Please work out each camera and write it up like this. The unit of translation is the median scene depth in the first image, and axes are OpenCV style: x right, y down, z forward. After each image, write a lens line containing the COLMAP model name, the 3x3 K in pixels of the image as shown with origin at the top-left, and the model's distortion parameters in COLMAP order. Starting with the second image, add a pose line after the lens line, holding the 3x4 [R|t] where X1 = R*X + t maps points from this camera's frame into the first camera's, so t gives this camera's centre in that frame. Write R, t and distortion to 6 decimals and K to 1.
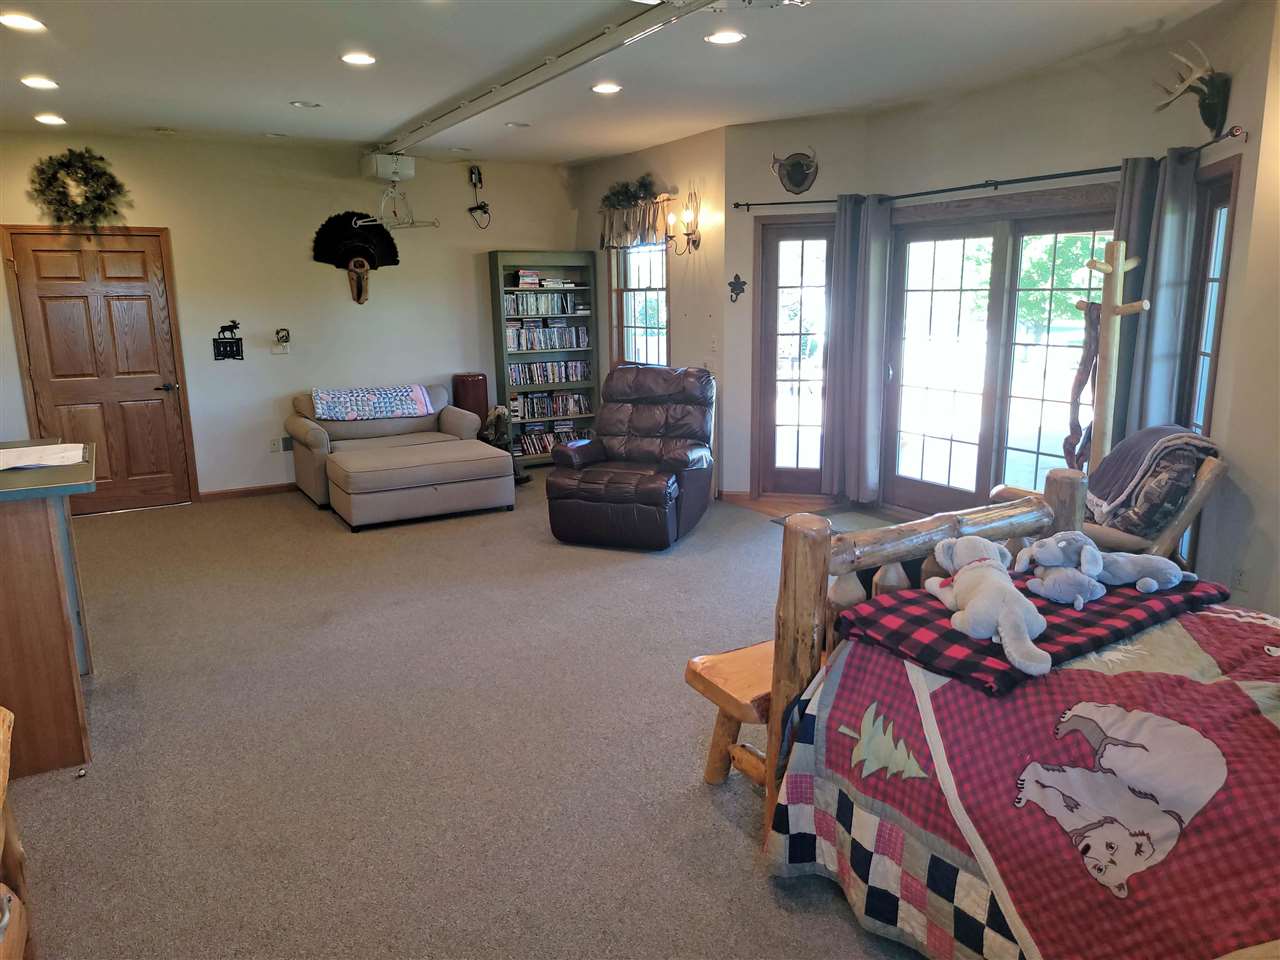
lens RADIAL K [[899.1, 0, 644.6], [0, 899.1, 476.6], [0, 0, 1]] dist [0.007415, 0.004081]
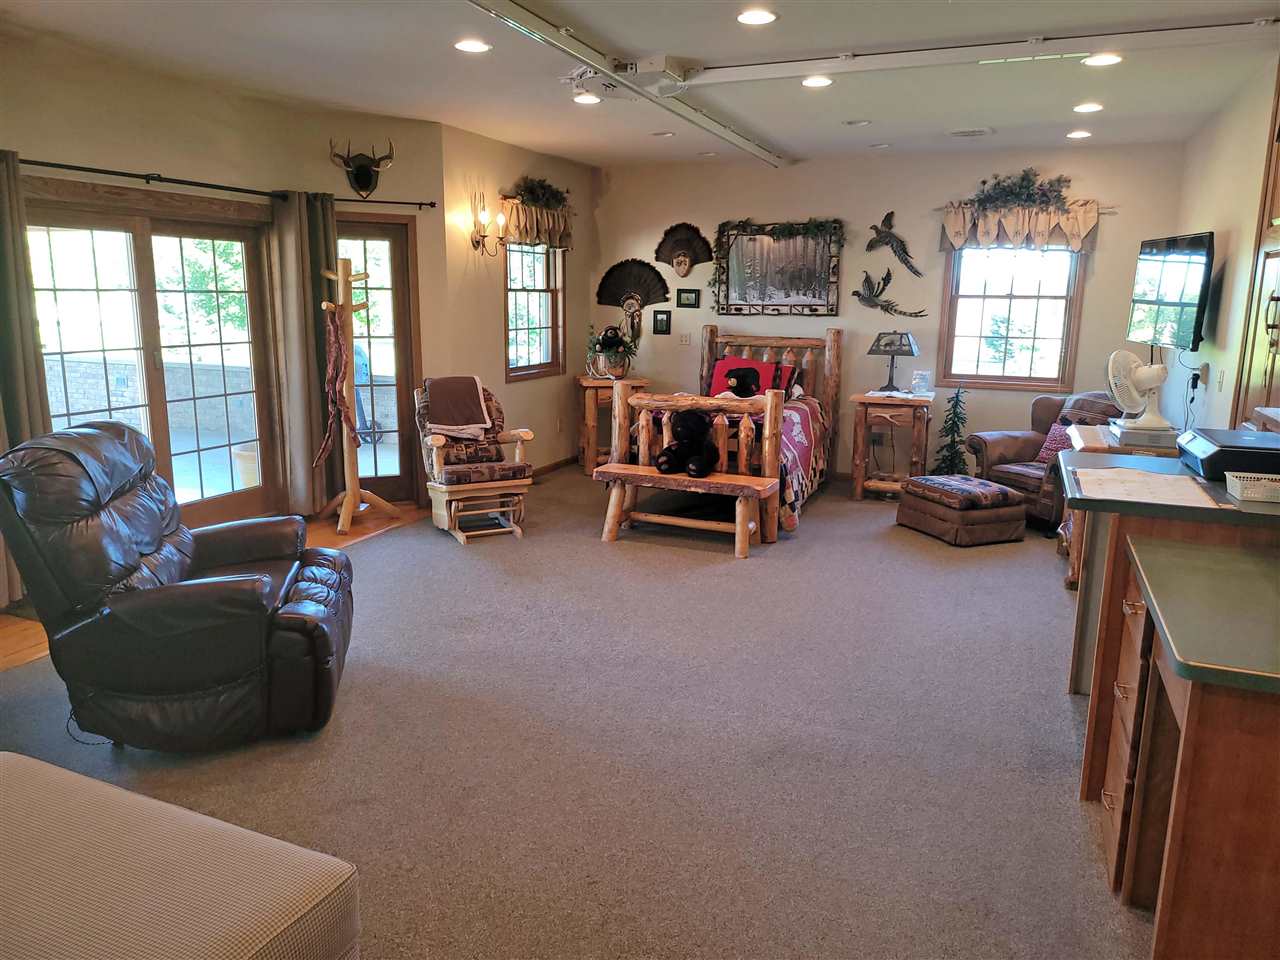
lens RADIAL K [[899.1, 0, 642.7], [0, 899.1, 481.9], [0, 0, 1]] dist [0.007415, 0.004081]
pose [[-0.596685, -0.157638, 0.786840, -0.748753], [0.157440, 0.938463, 0.307407, -0.247898], [-0.786880, 0.307305, -0.535148, 1.258459]]
